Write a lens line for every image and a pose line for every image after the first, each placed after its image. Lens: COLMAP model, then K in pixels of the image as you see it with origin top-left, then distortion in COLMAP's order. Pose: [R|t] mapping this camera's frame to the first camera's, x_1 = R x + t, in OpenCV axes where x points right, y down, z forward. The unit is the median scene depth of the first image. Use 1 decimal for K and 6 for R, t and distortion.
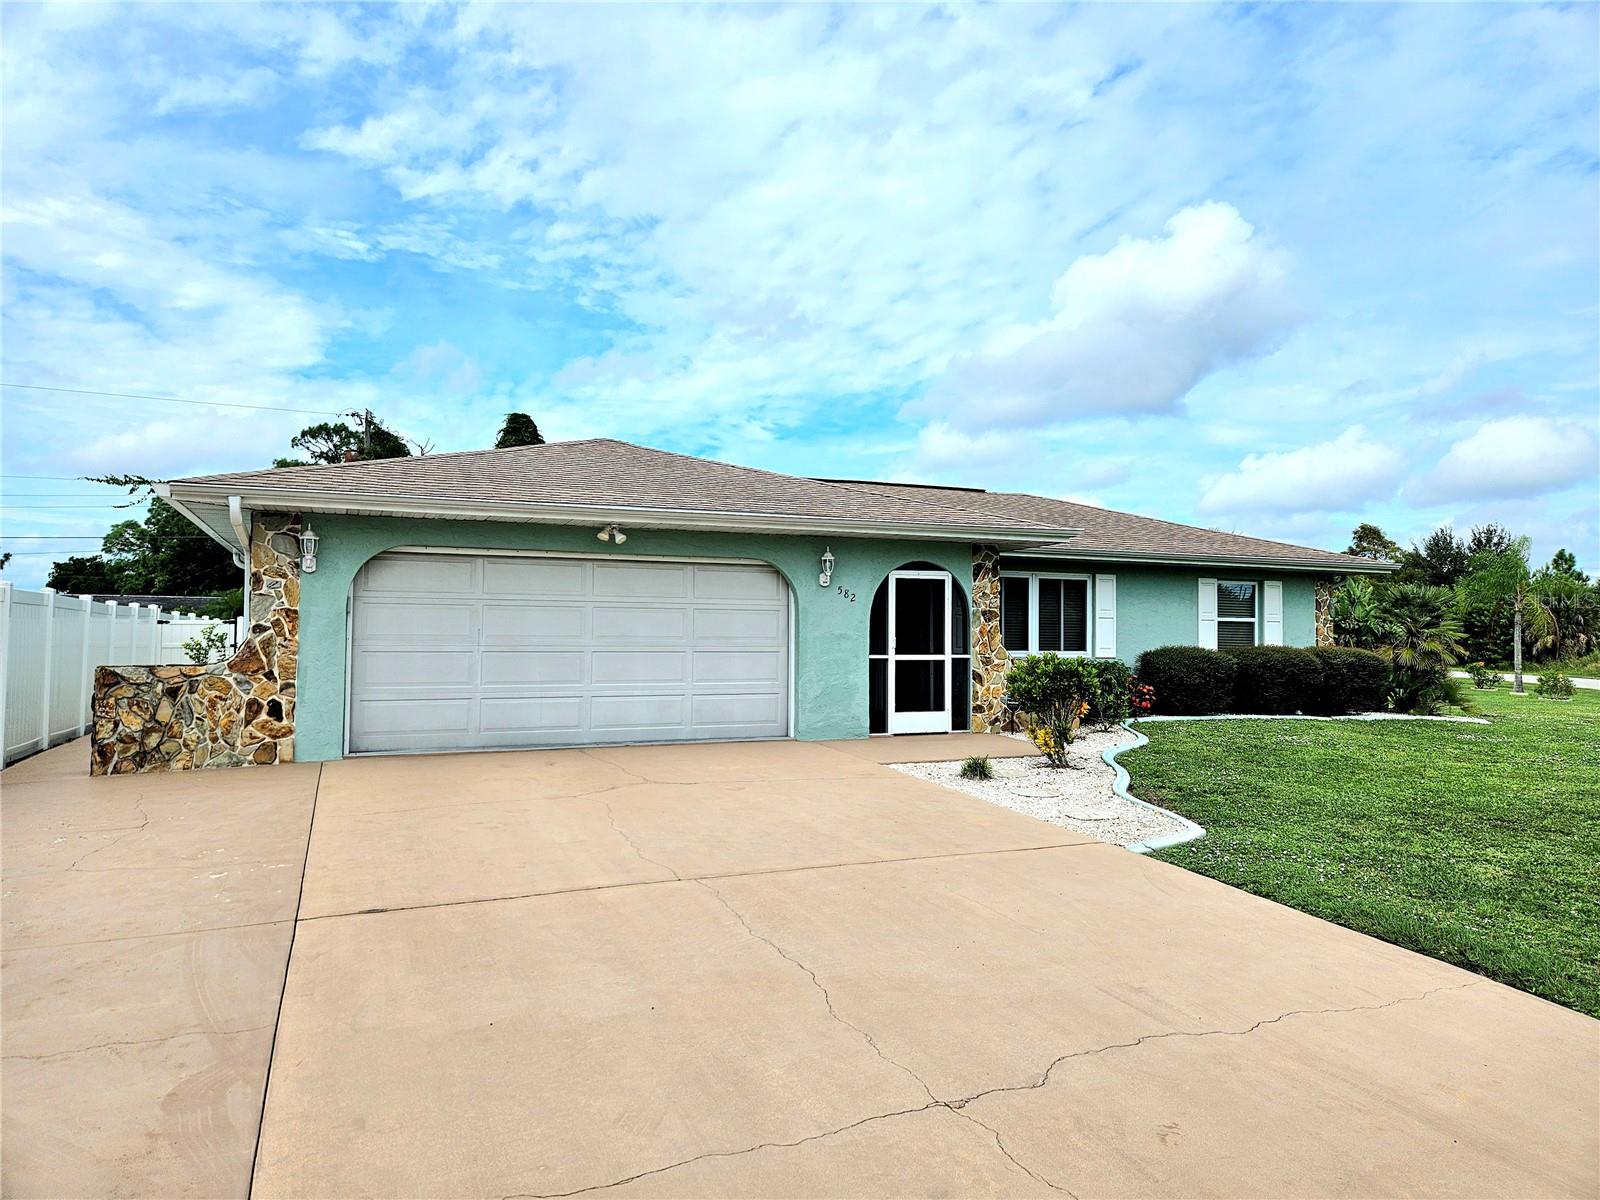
lens RADIAL K [[1065.7, 0, 814.8], [0, 1065.7, 593.8], [0, 0, 1]] dist [0.062621, -0.050219]
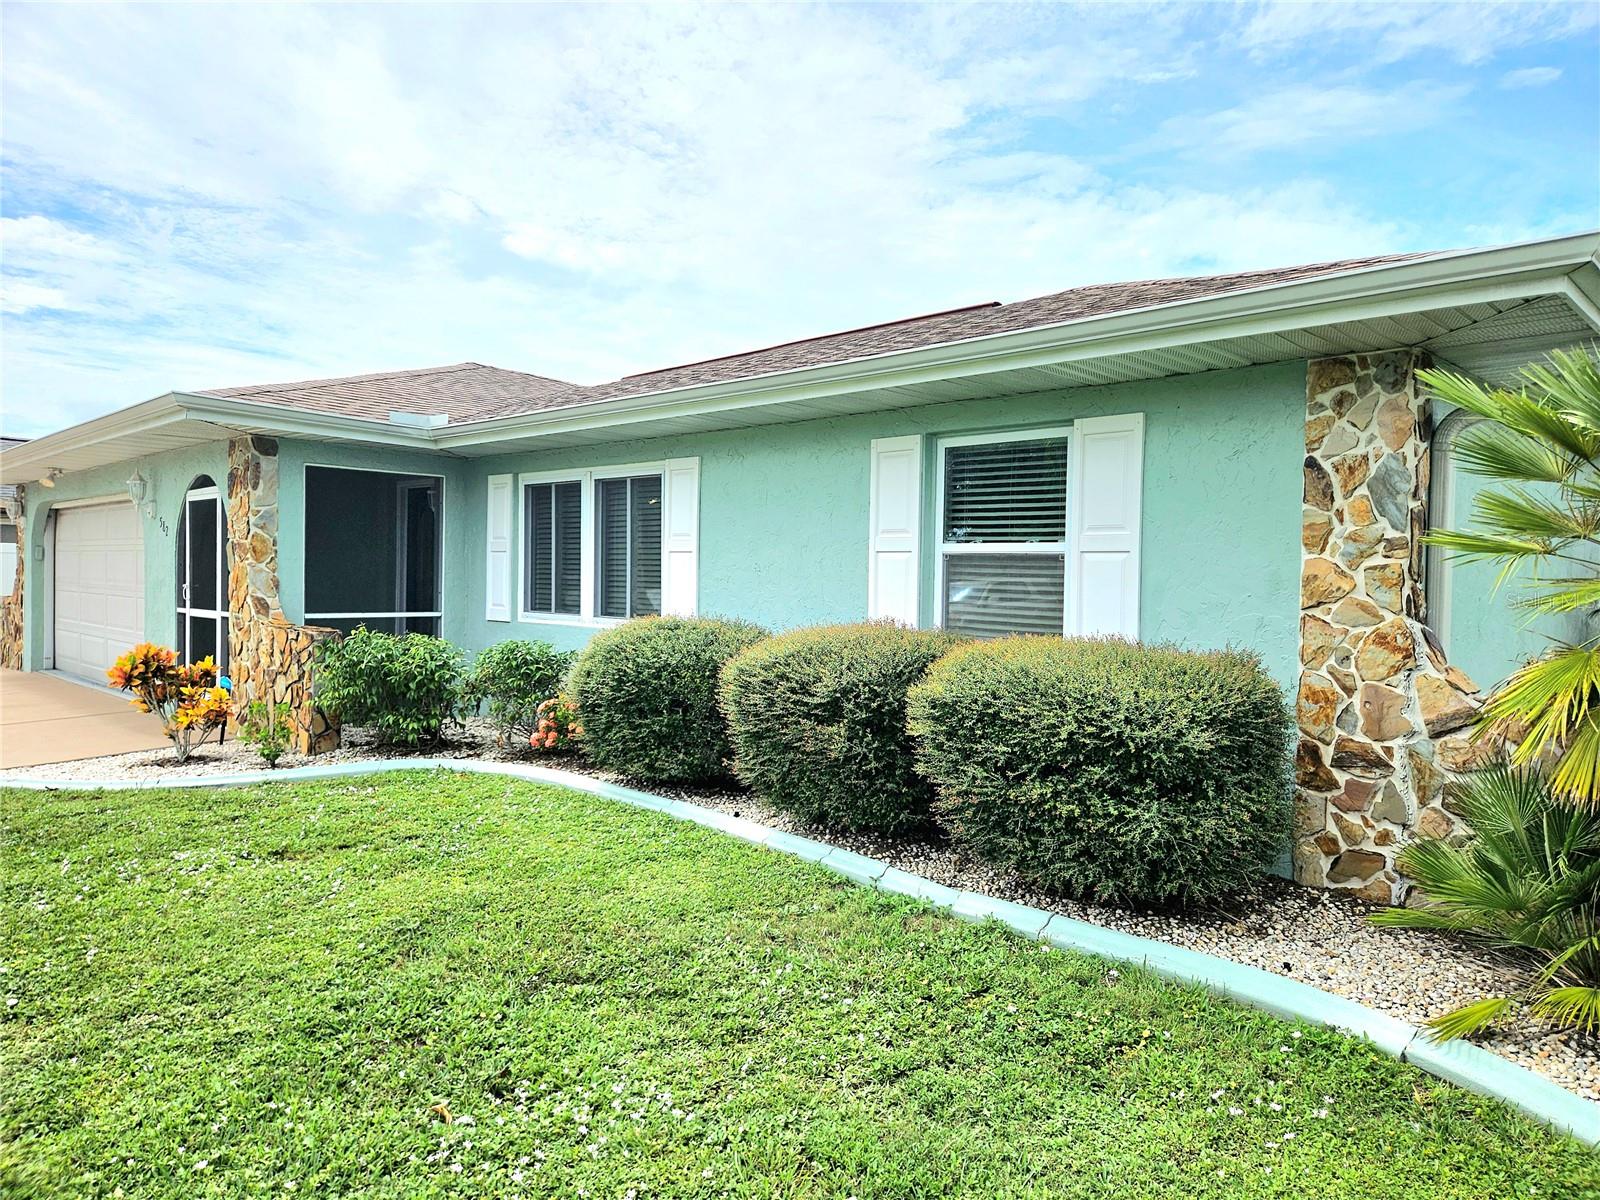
lens RADIAL K [[1065.7, 0, 803.9], [0, 1065.7, 599.1], [0, 0, 1]] dist [0.062621, -0.050219]
pose [[0.384972, 0.021057, -0.922688, 0.876928], [0.025051, 0.999133, 0.033254, 0.035682], [0.922588, -0.035916, 0.384111, 1.057425]]
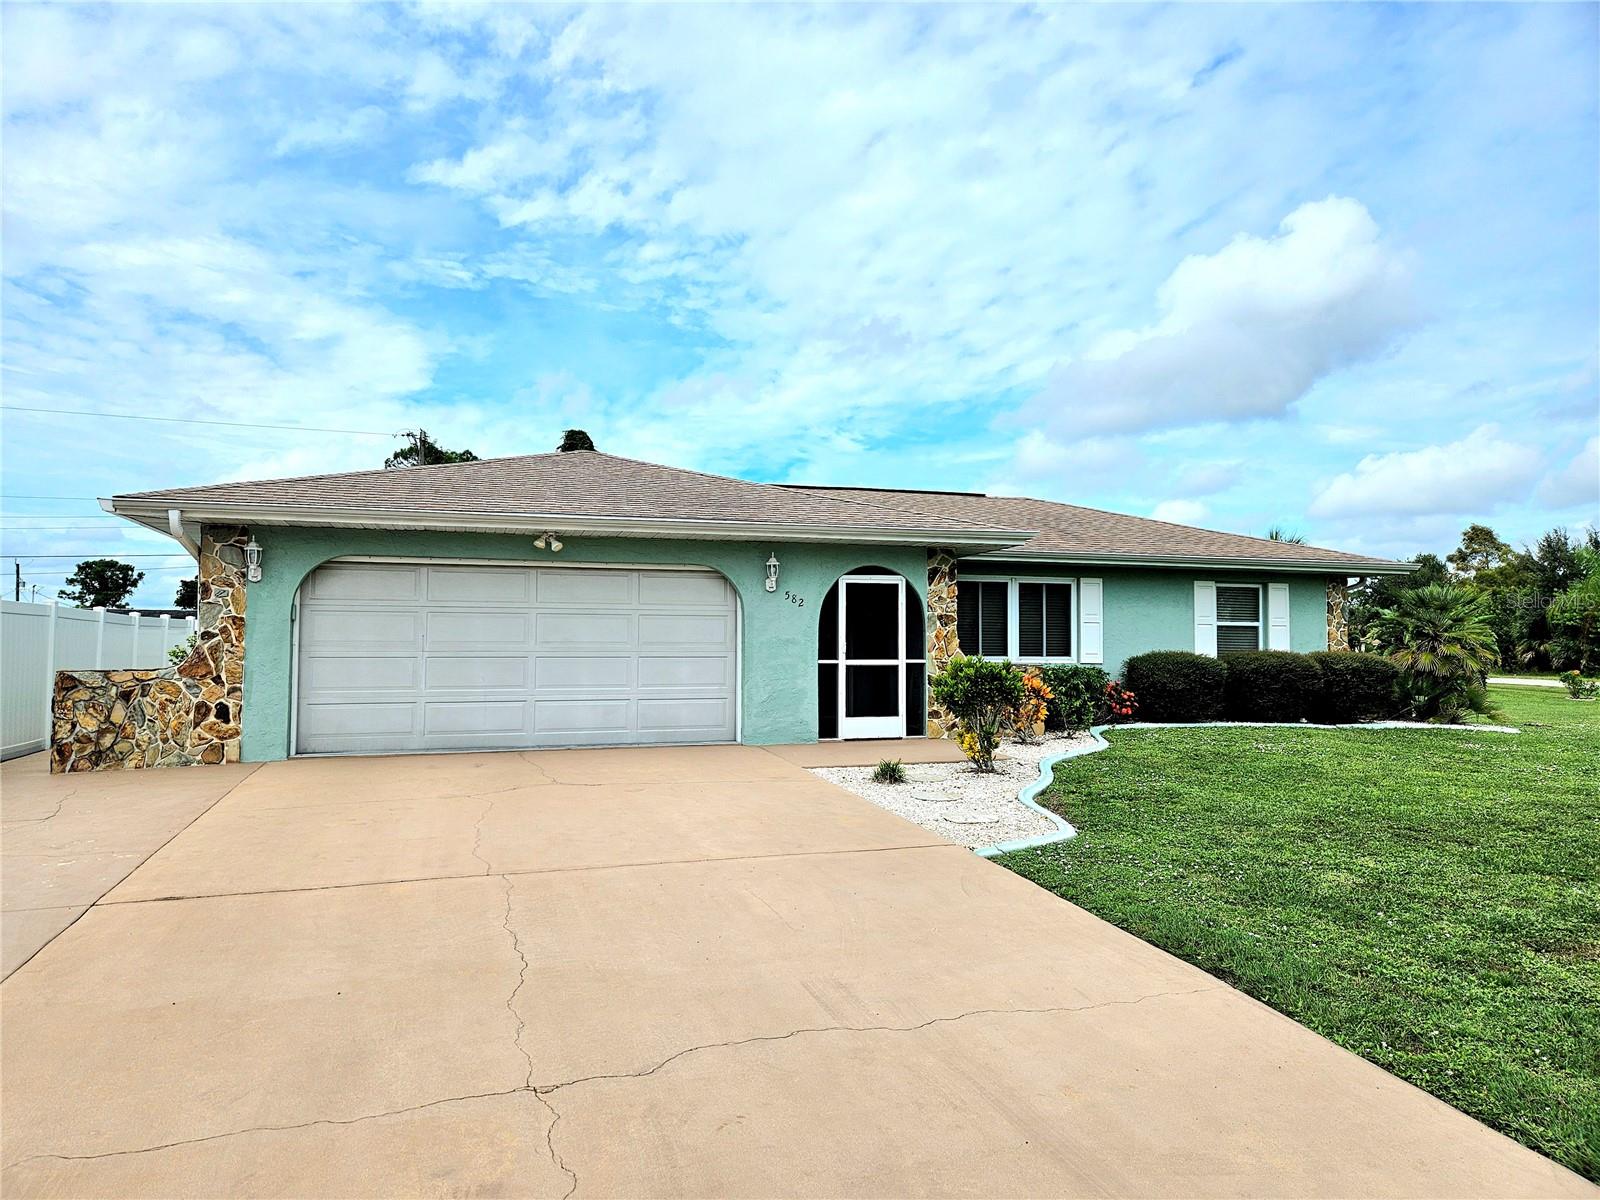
lens RADIAL K [[1065.7, 0, 798.6], [0, 1065.7, 608.4], [0, 0, 1]] dist [0.062621, -0.050219]
pose [[0.995045, -0.007884, -0.099110, 0.125514], [0.008157, 0.999964, 0.002345, 0.006249], [0.099088, -0.003142, 0.995074, 0.005804]]
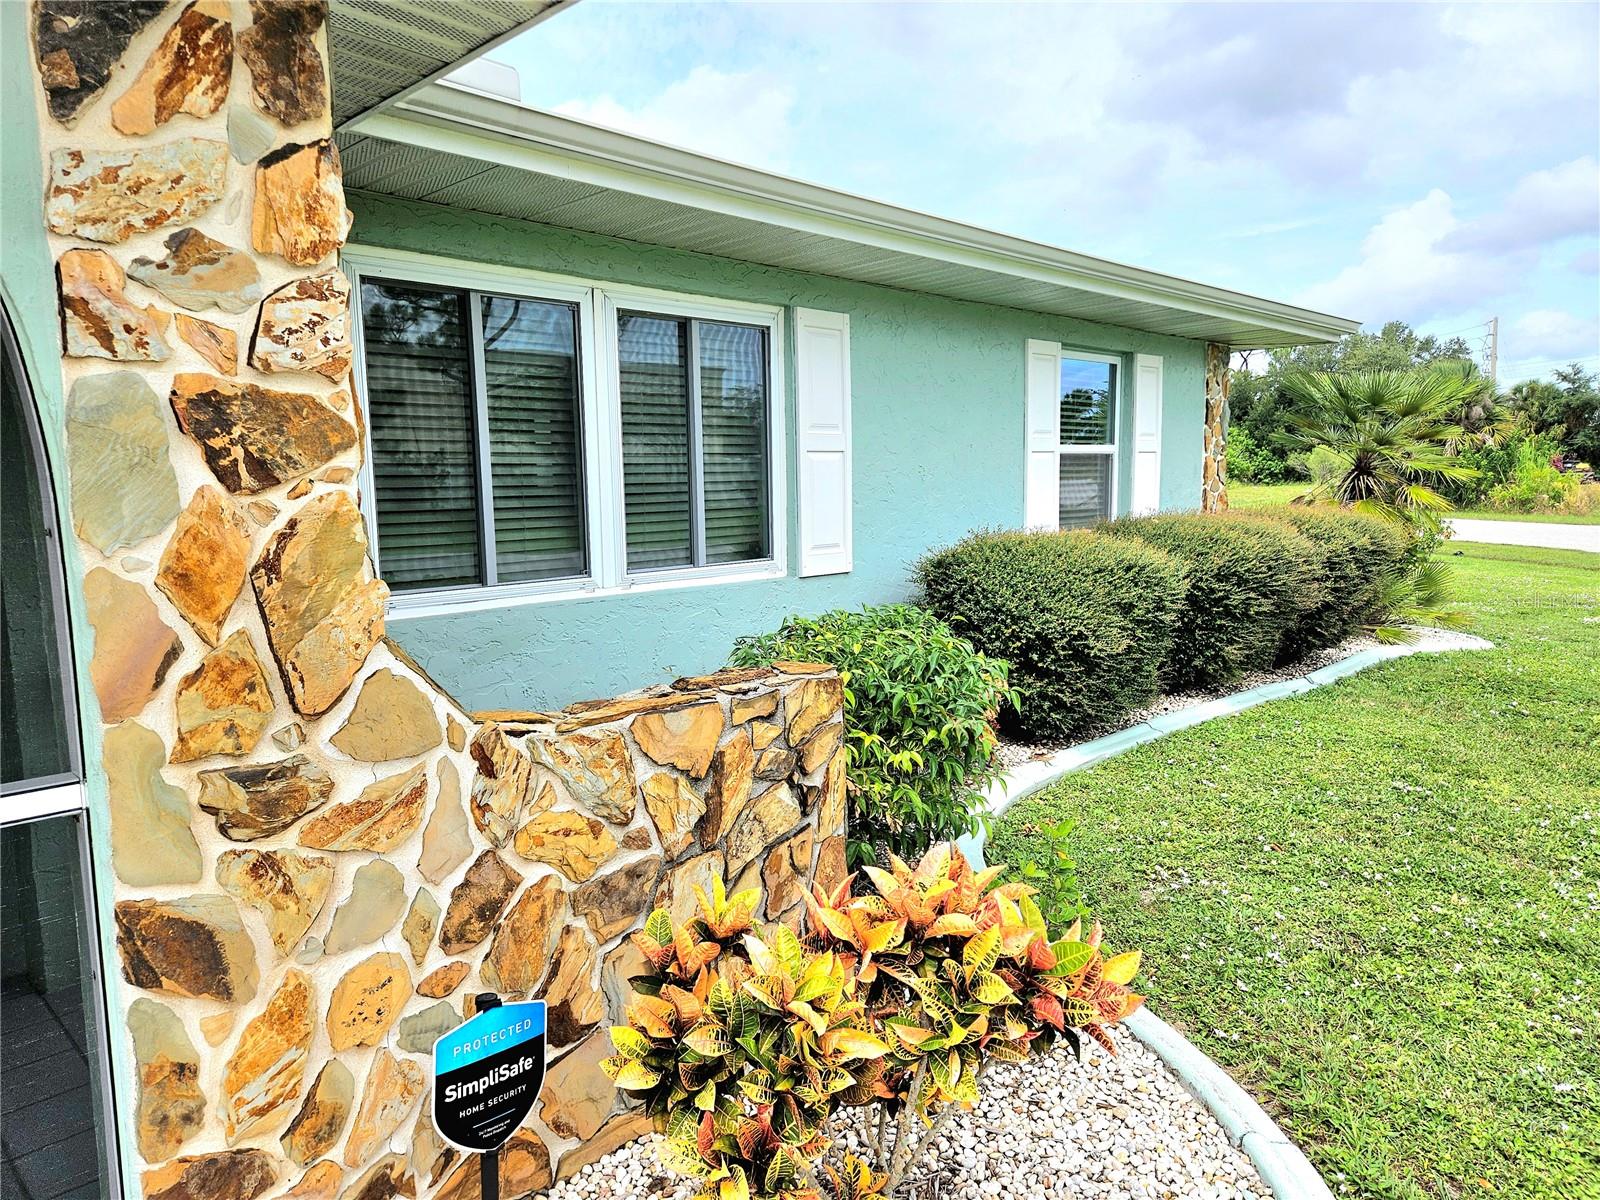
lens RADIAL K [[1065.7, 0, 804.3], [0, 1065.7, 599.3], [0, 0, 1]] dist [0.062621, -0.050219]
pose [[0.921712, -0.069627, 0.381573, 0.171806], [0.009759, 0.987608, 0.156637, 0.020143], [-0.387751, -0.140651, 0.910970, 0.856830]]
